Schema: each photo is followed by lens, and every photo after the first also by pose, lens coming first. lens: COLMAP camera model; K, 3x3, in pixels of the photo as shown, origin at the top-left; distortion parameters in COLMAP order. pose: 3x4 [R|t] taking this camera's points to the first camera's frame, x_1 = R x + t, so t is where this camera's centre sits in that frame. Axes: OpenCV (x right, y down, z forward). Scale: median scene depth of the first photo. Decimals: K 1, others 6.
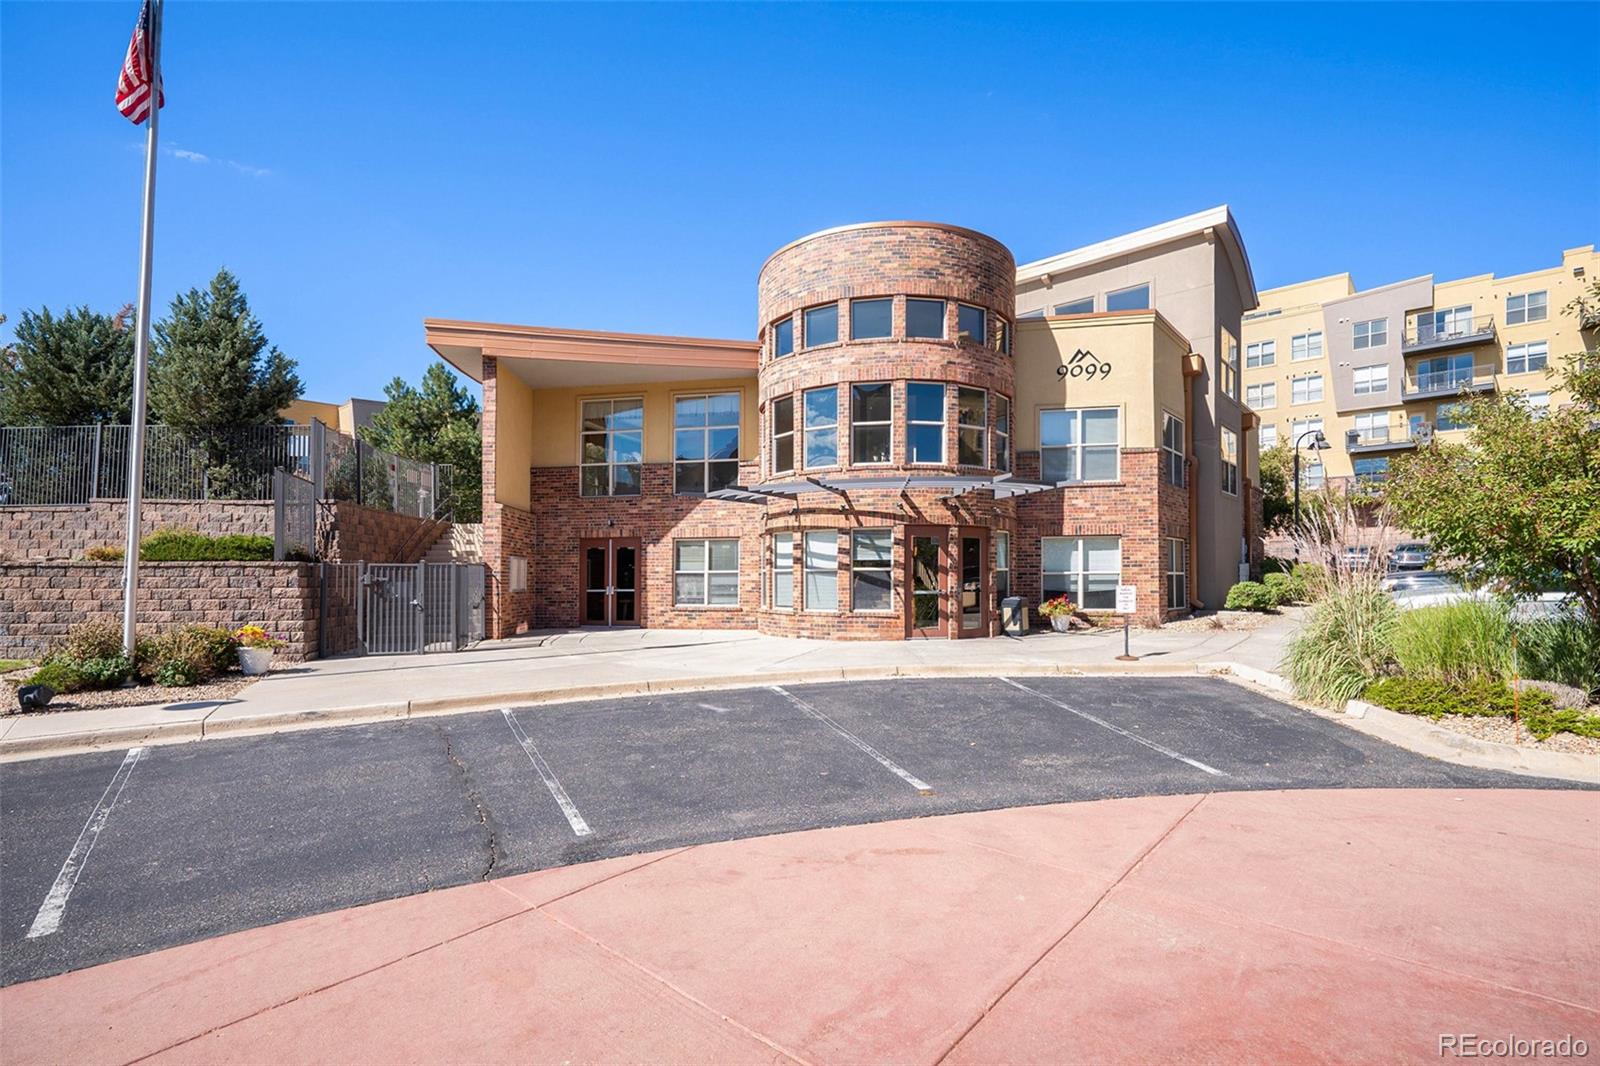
lens RADIAL K [[748.5, 0, 799.7], [0, 748.5, 531.4], [0, 0, 1]] dist [0.003651, 0.000379]
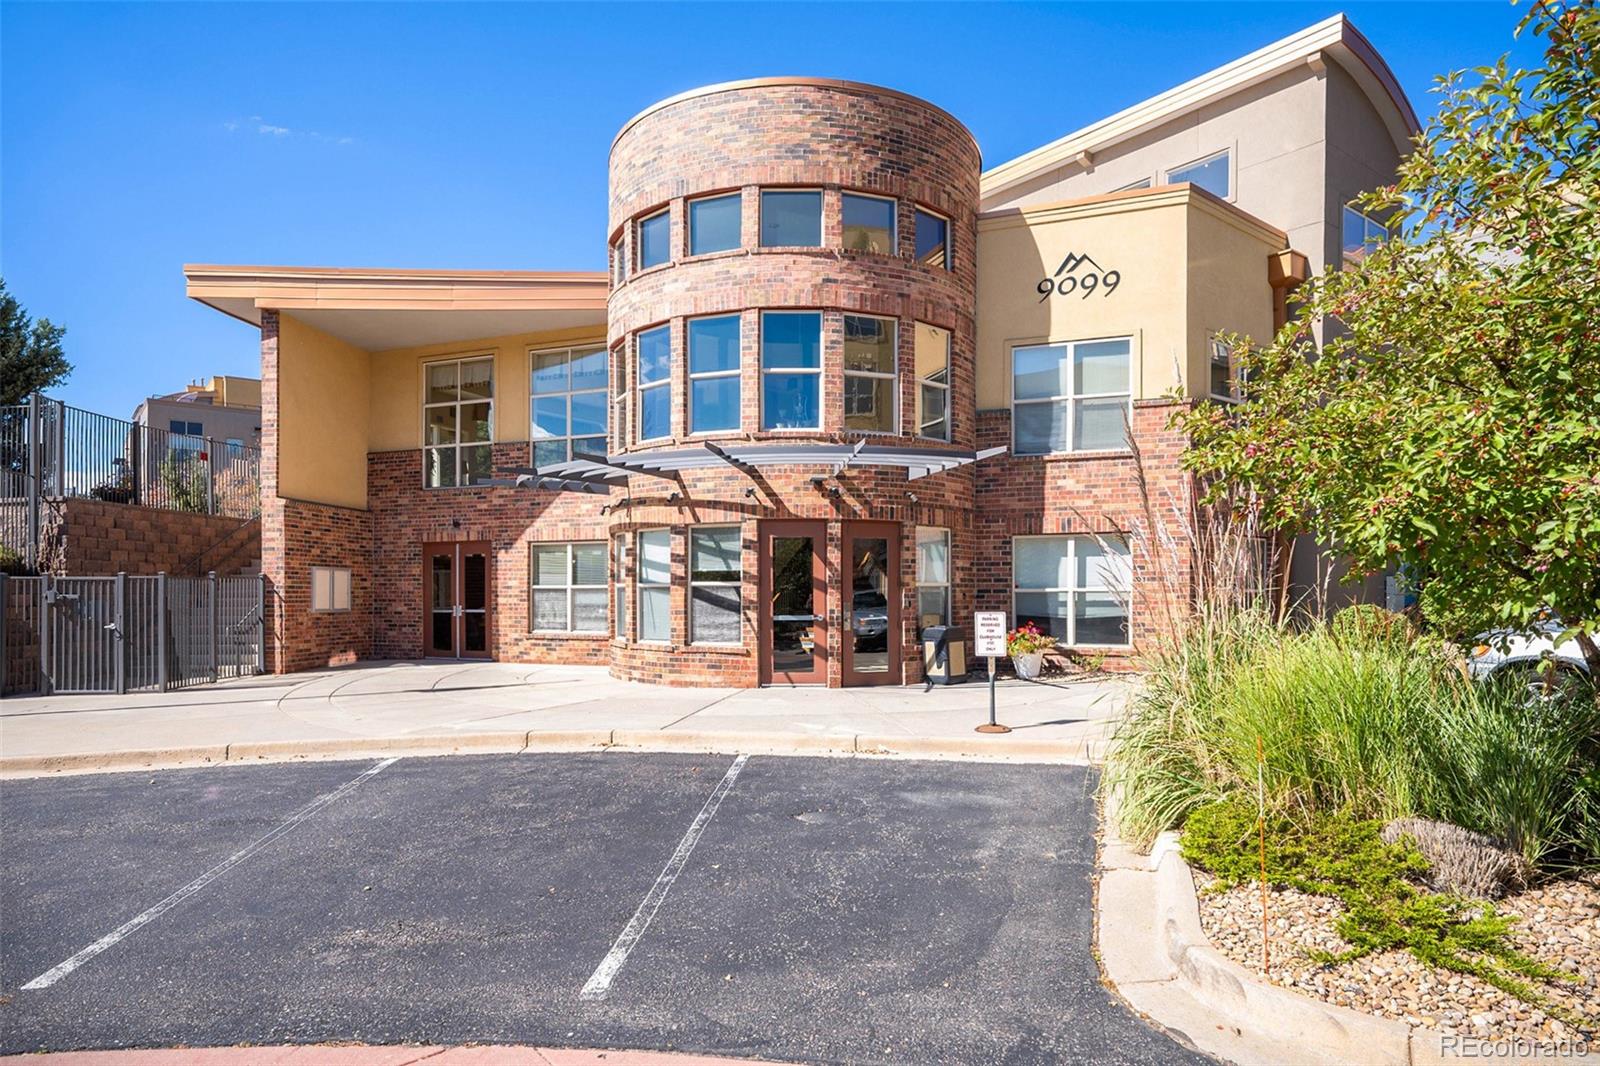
lens RADIAL K [[930.5, 0, 800.1], [0, 930.5, 530.1], [0, 0, 1]] dist [0.012808, 0.002481]
pose [[0.981767, -0.009472, -0.189850, 0.317564], [0.008669, 0.999950, -0.005057, 0.005125], [0.189888, 0.003319, 0.981800, 0.156383]]
